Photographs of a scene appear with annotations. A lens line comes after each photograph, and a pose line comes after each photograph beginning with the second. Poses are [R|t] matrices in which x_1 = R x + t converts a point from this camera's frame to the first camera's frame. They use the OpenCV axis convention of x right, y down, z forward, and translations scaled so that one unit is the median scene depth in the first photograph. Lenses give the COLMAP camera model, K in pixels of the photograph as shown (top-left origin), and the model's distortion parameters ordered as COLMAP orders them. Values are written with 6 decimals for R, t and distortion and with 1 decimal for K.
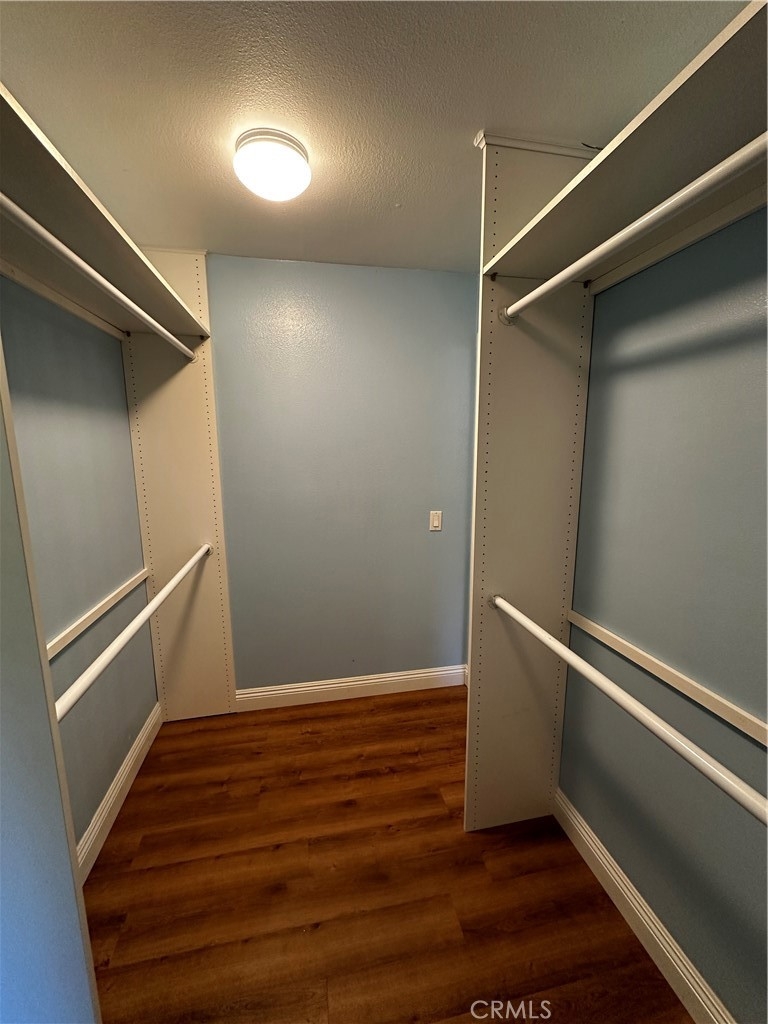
lens RADIAL K [[410.8, 0, 381.9], [0, 410.8, 510.5], [0, 0, 1]] dist [0.022392, 0.000363]
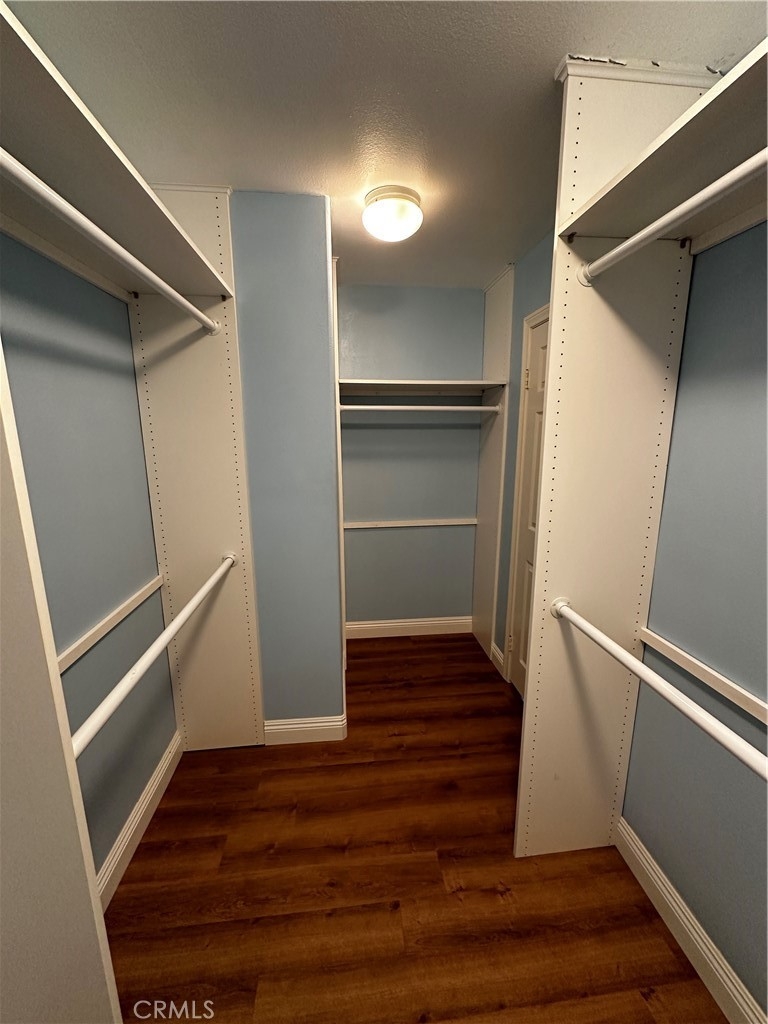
lens RADIAL K [[410.8, 0, 385.1], [0, 410.8, 513.3], [0, 0, 1]] dist [0.022392, 0.000363]
pose [[0.994750, 0.021454, -0.100057, -0.027211], [-0.018647, 0.999408, 0.028902, -0.024099], [0.100618, -0.026884, 0.994562, 0.177089]]
